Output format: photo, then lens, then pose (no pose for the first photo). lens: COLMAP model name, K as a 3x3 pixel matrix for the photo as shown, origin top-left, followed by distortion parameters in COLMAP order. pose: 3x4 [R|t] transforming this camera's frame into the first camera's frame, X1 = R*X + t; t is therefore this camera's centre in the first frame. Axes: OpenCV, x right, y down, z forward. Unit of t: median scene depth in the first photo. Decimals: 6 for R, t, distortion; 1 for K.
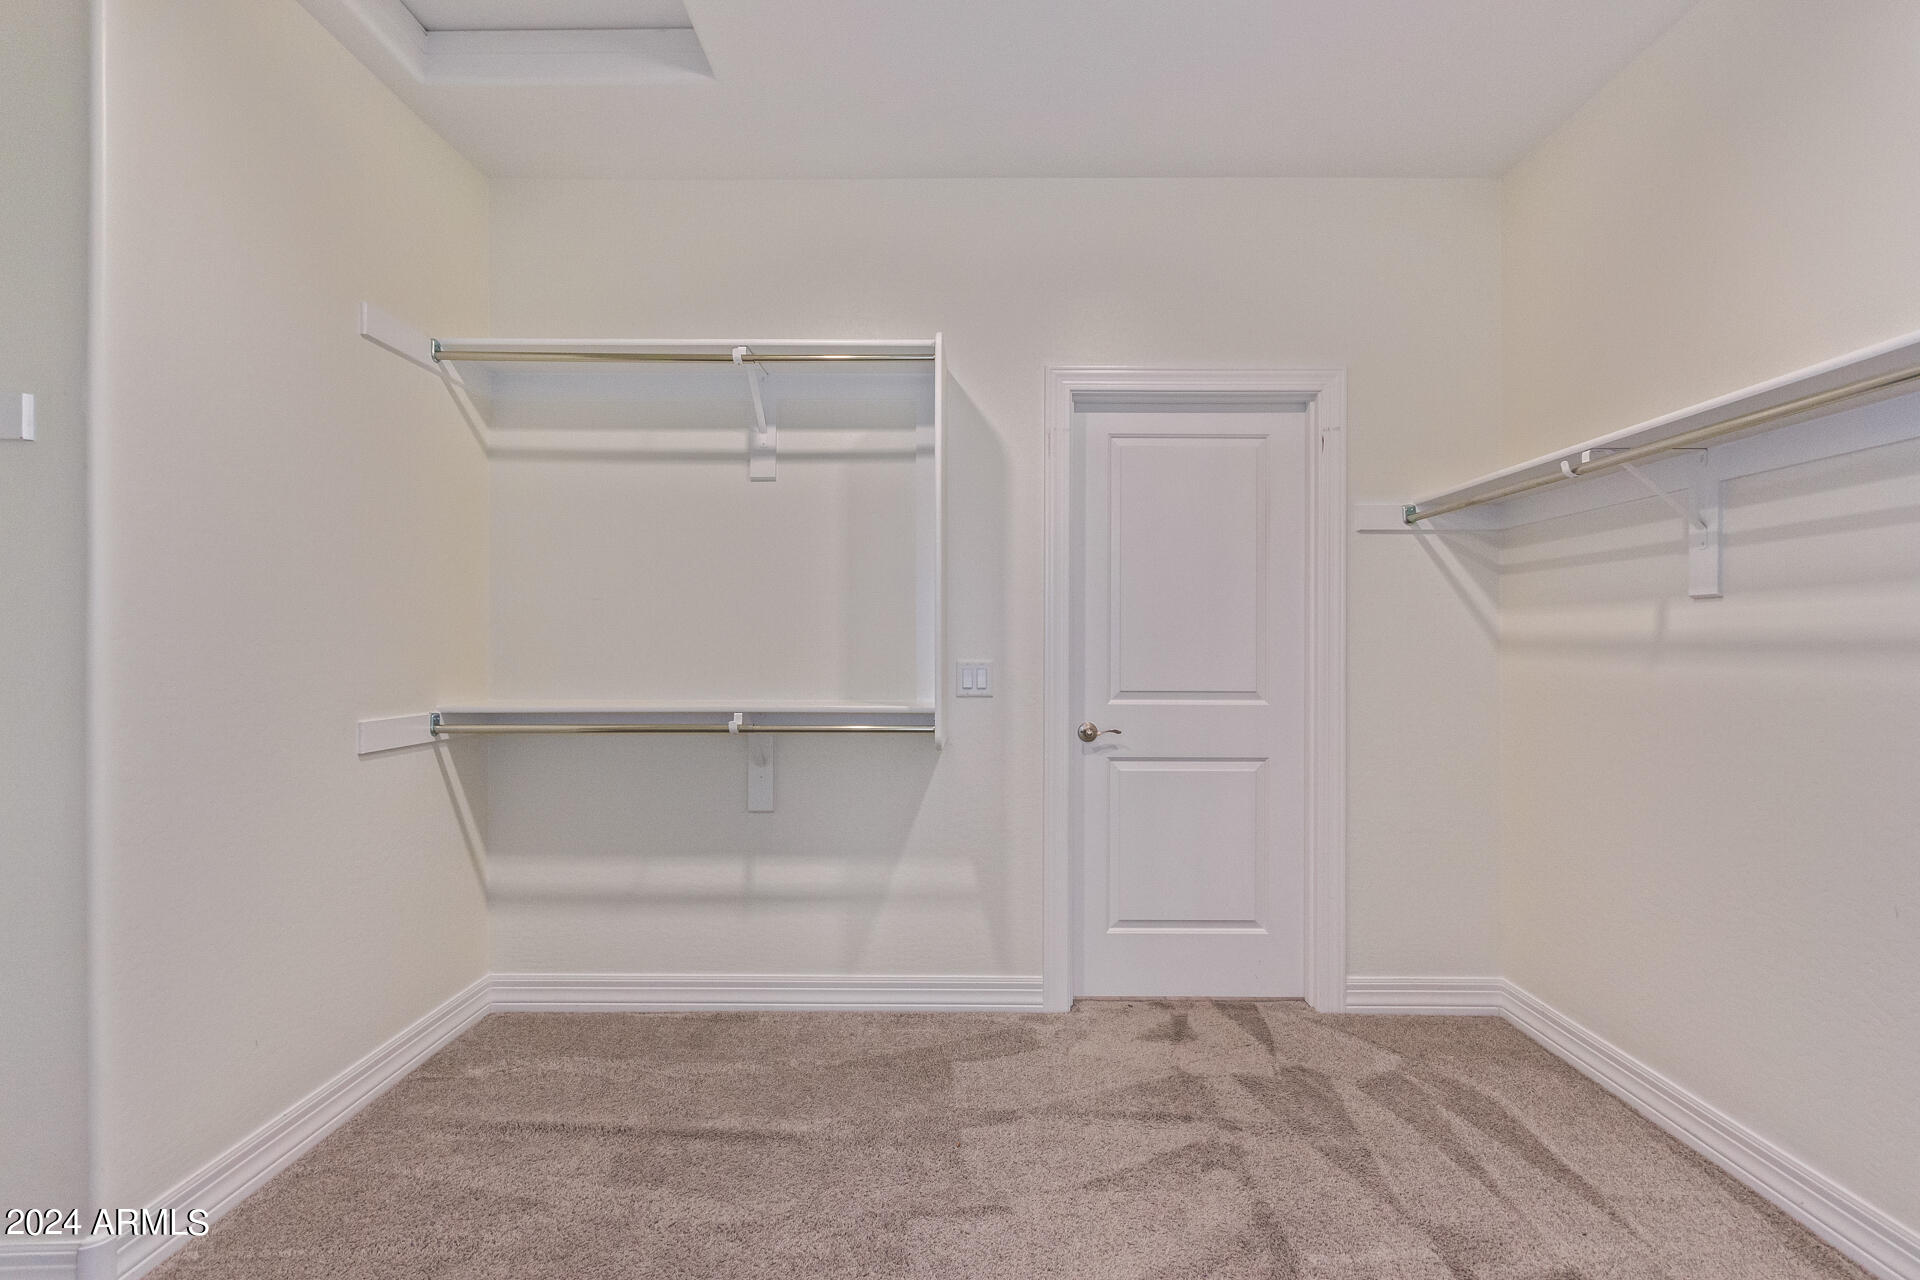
lens RADIAL K [[876.6, 0, 964.1], [0, 876.6, 646.2], [0, 0, 1]] dist [0.003255, 0.000525]
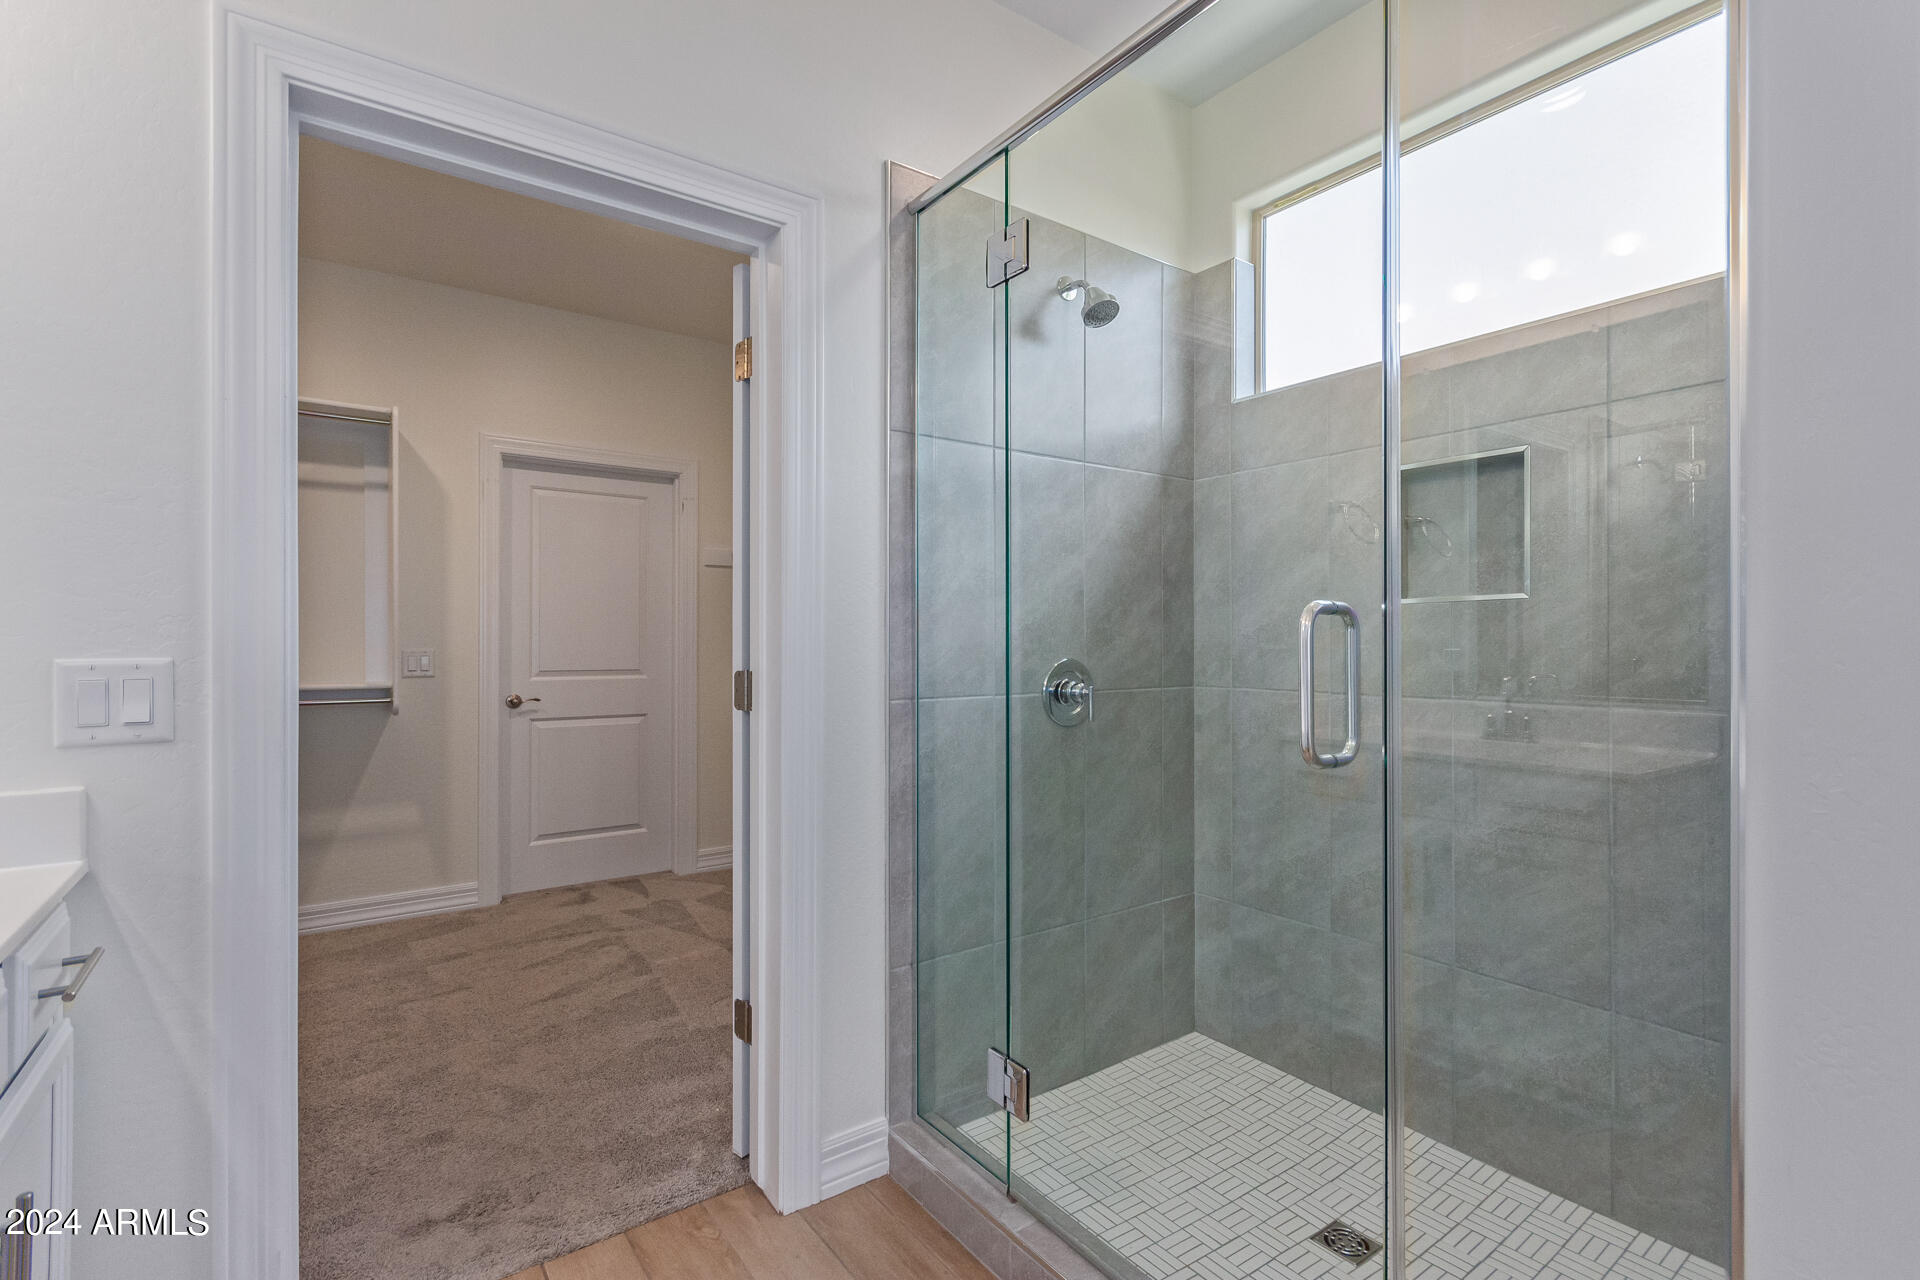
lens RADIAL K [[883.8, 0, 965.4], [0, 883.8, 640.4], [0, 0, 1]] dist [0.002957, 0.000131]
pose [[0.798564, 0.001106, 0.601908, -0.135274], [0.001333, 0.999993, -0.003606, 0.009359], [-0.601908, 0.003682, 0.798557, -0.561454]]
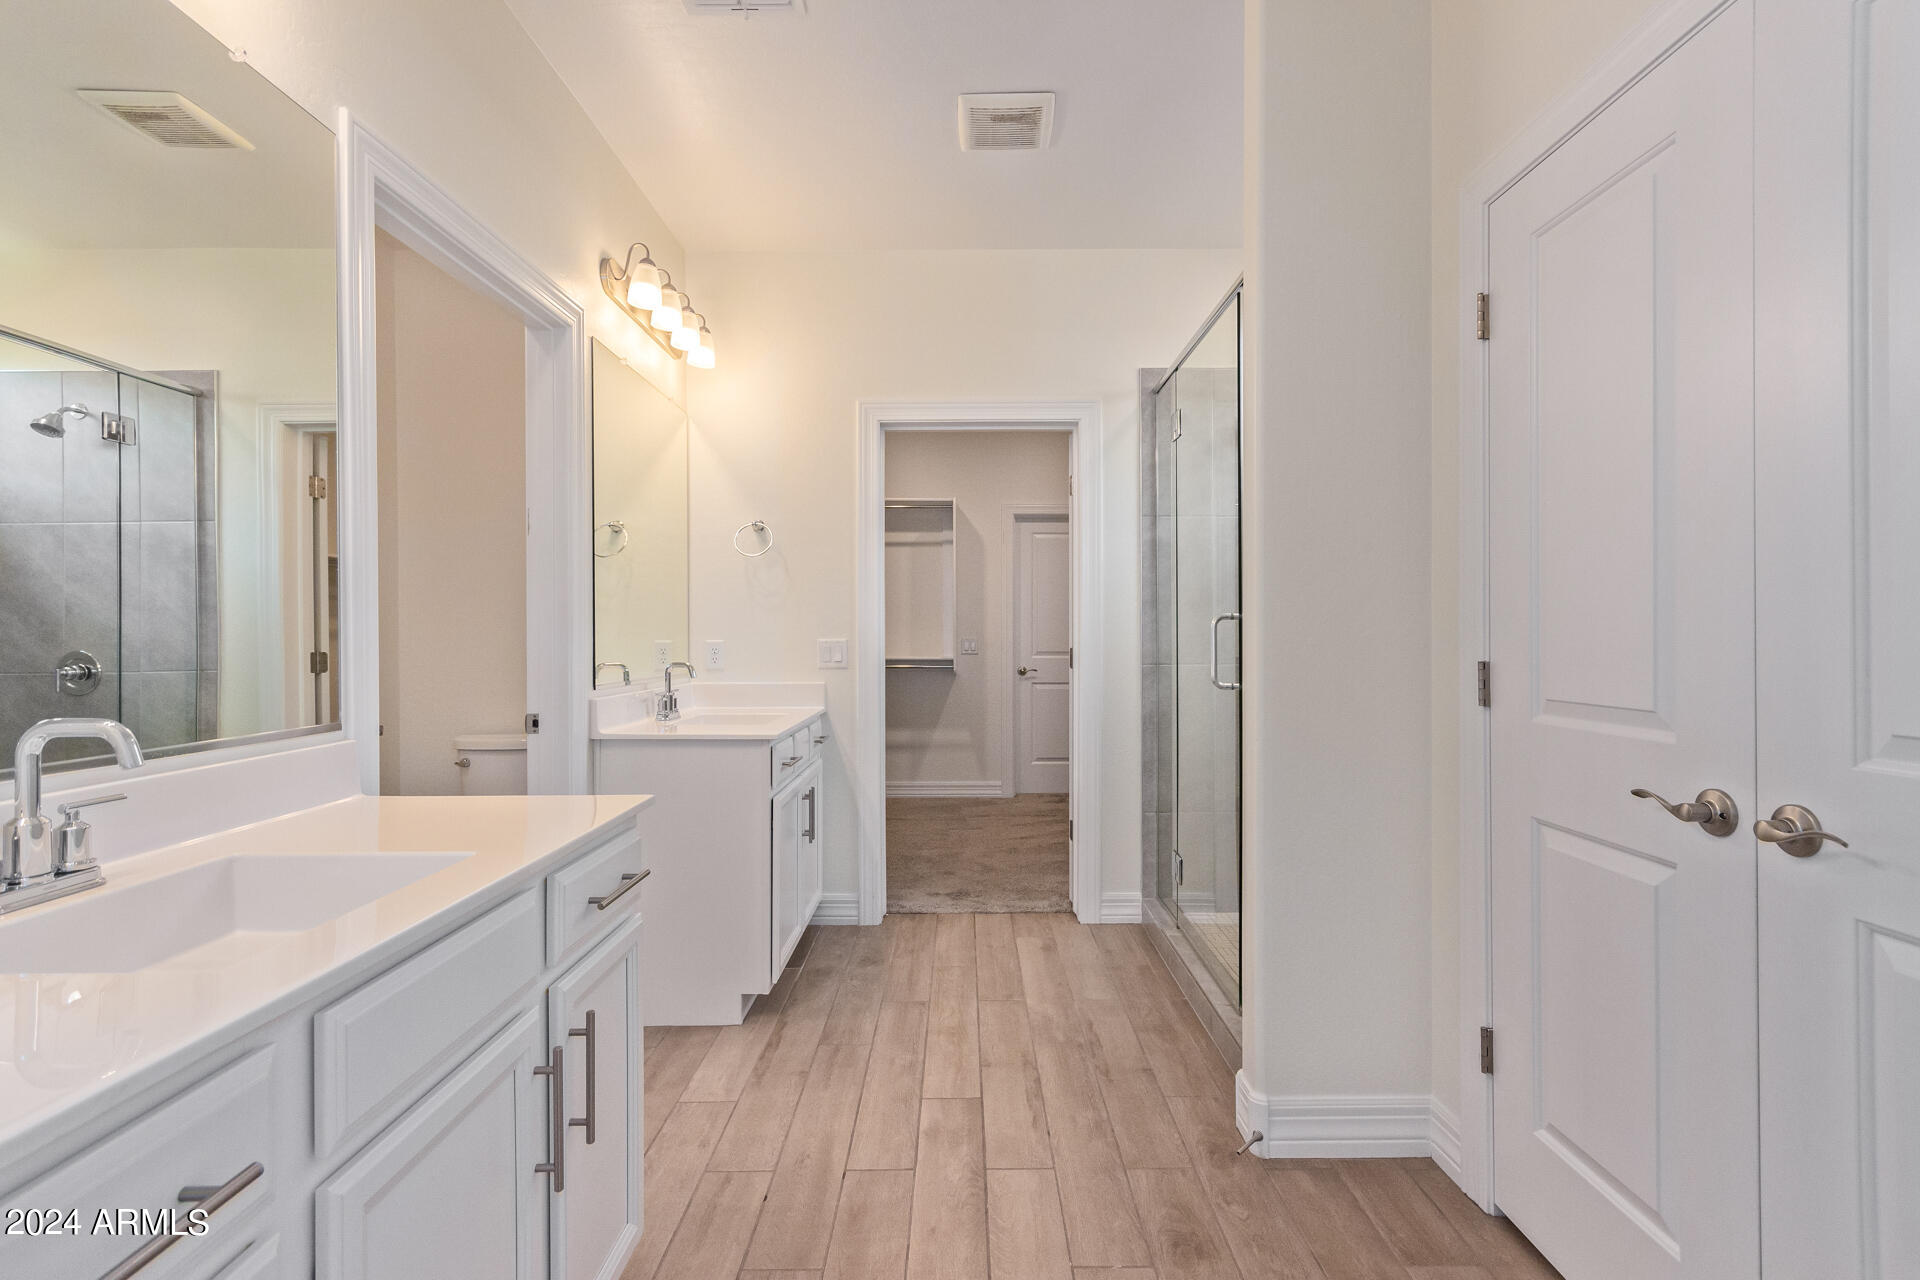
lens RADIAL K [[886.4, 0, 964.5], [0, 886.4, 635.0], [0, 0, 1]] dist [-0.000447, 0.000089]
pose [[0.999875, -0.002889, 0.015542, -0.036322], [0.002897, 0.999996, -0.000507, 0.011392], [-0.015541, 0.000552, 0.999879, -1.243775]]
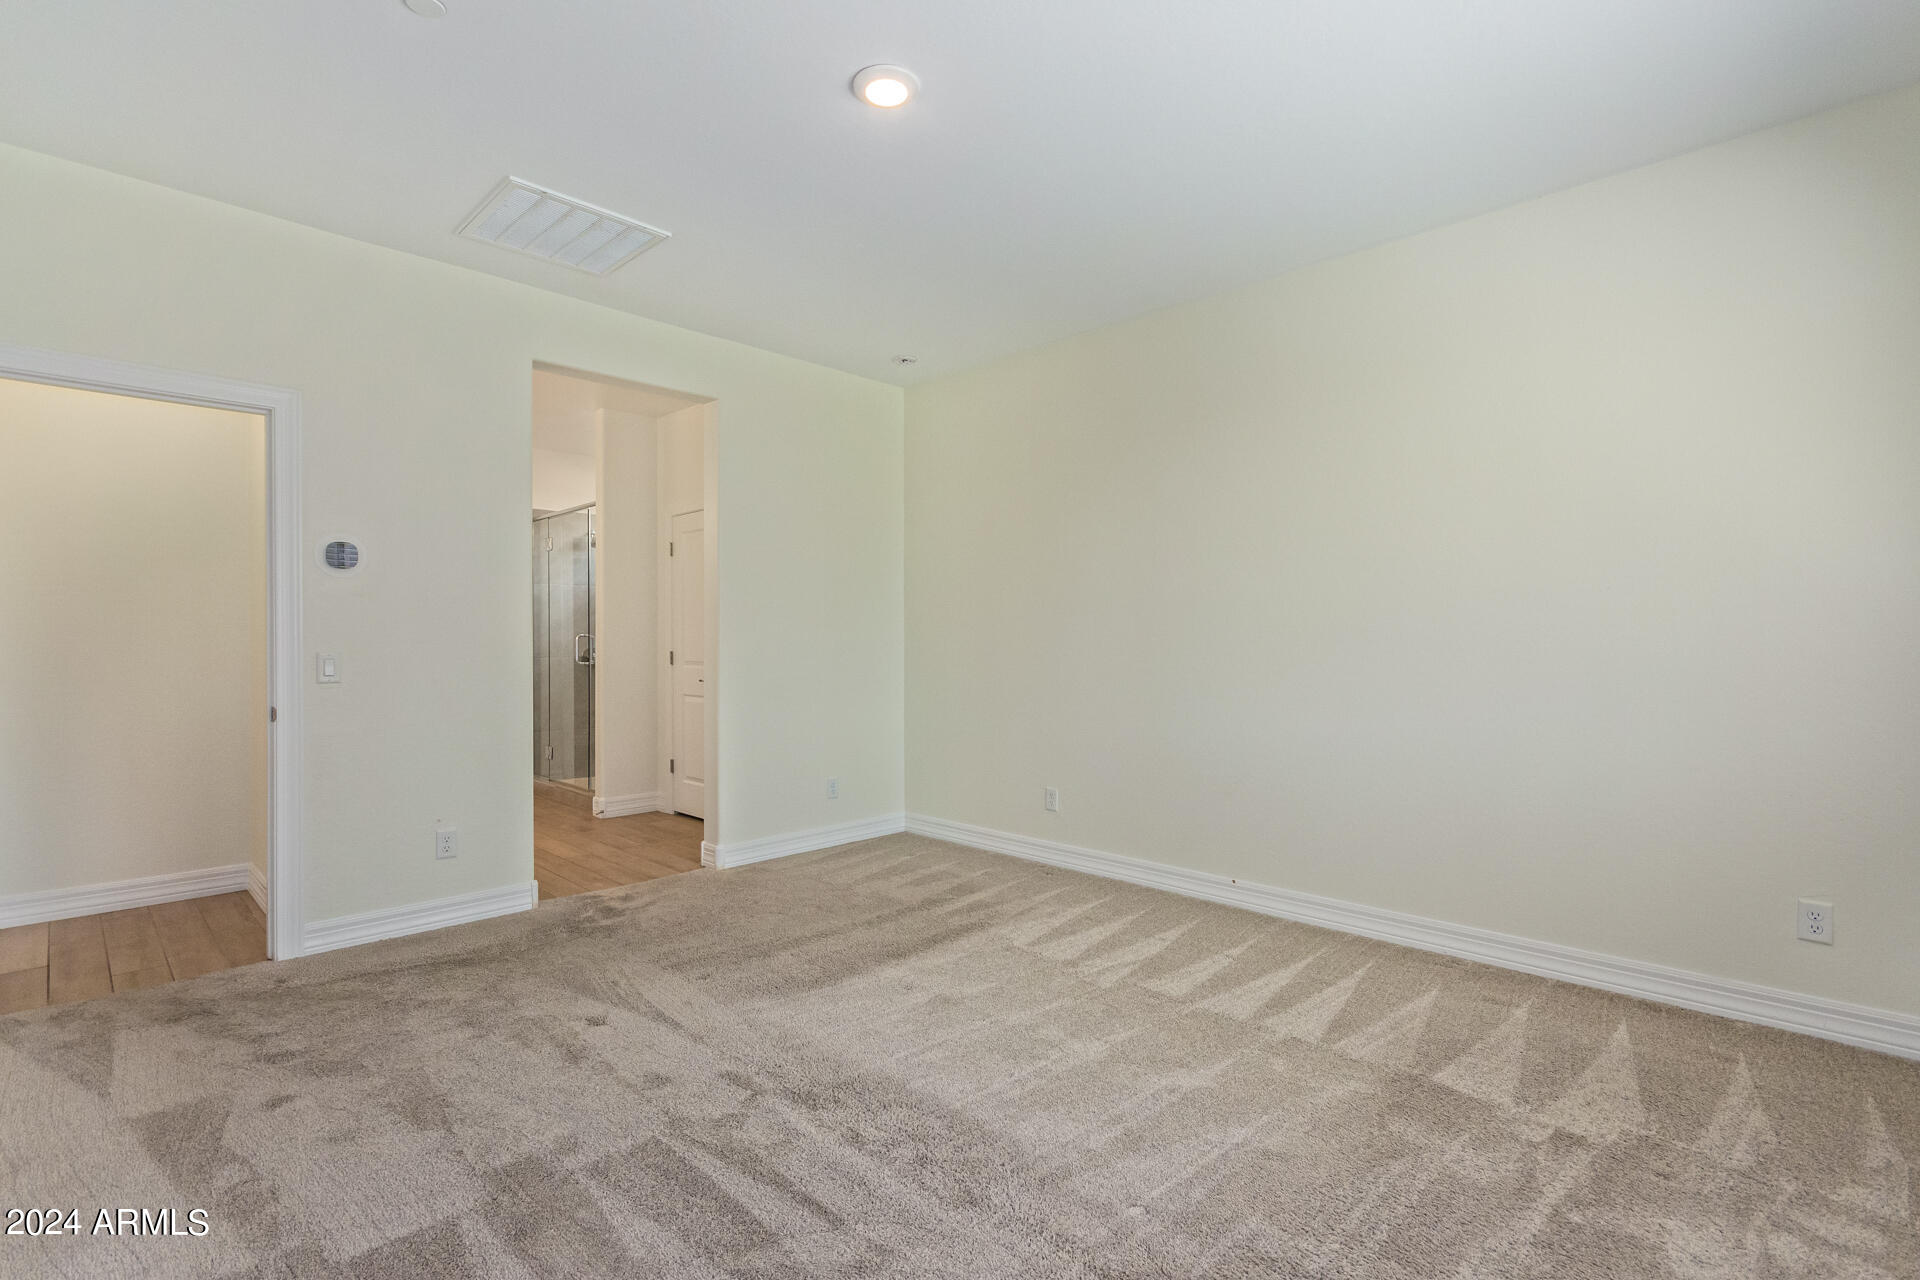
lens RADIAL K [[893.8, 0, 960.0], [0, 893.8, 640.0], [0, 0, 1]] dist [0.012310, 0.000056]
pose [[0.720481, -0.004696, 0.693459, -0.652747], [0.003801, 0.999989, 0.002822, 0.005469], [-0.693465, 0.000603, 0.720490, -2.666010]]
